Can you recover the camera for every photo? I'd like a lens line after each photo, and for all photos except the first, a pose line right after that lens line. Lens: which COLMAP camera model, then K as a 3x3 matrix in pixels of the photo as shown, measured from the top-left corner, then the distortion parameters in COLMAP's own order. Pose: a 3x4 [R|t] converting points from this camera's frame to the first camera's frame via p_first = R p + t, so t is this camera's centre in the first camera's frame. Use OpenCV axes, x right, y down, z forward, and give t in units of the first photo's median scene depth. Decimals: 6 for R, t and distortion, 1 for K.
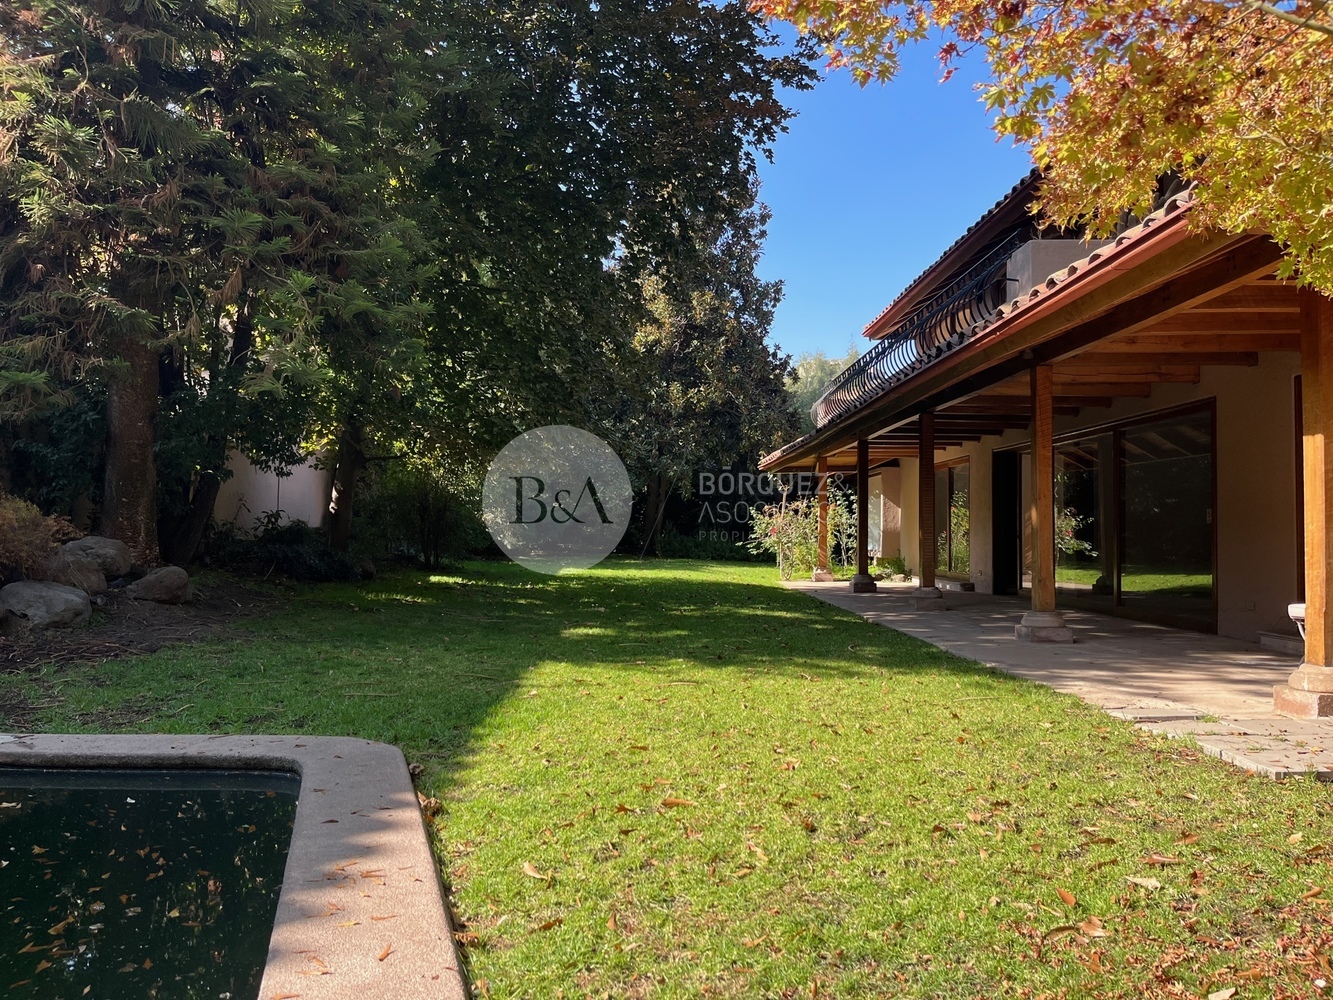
lens RADIAL K [[1004.3, 0, 661.1], [0, 1004.3, 520.3], [0, 0, 1]] dist [0.078475, -0.120538]
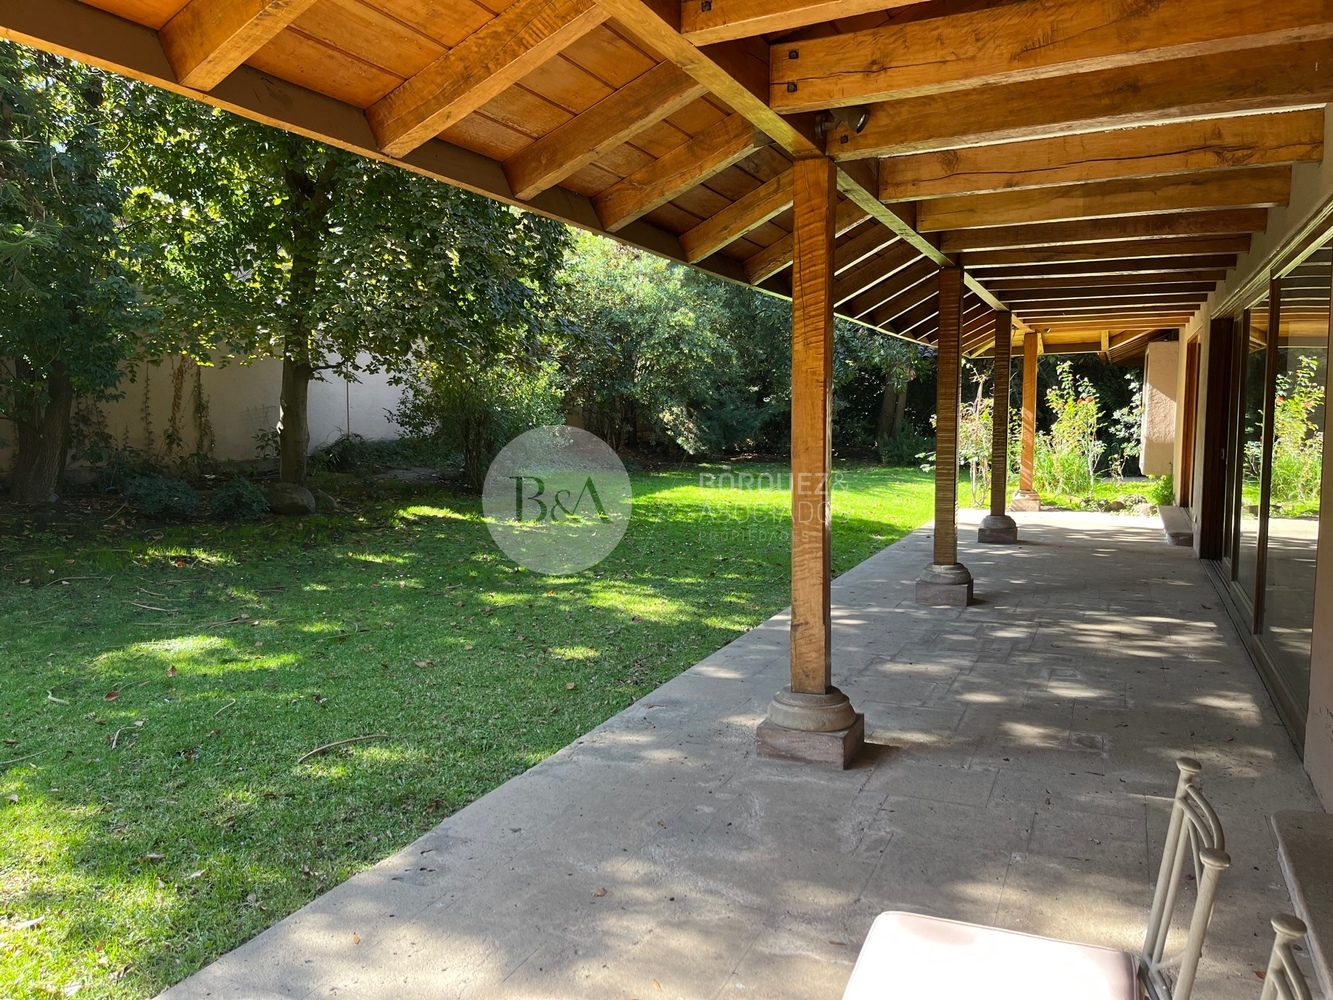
lens RADIAL K [[1004.3, 0, 661.1], [0, 1004.3, 520.3], [0, 0, 1]] dist [0.078475, -0.120538]
pose [[0.907055, 0.030874, -0.419879, 0.305885], [0.018696, 0.993370, 0.113432, -0.025126], [0.420597, -0.110739, 0.900464, 0.336830]]
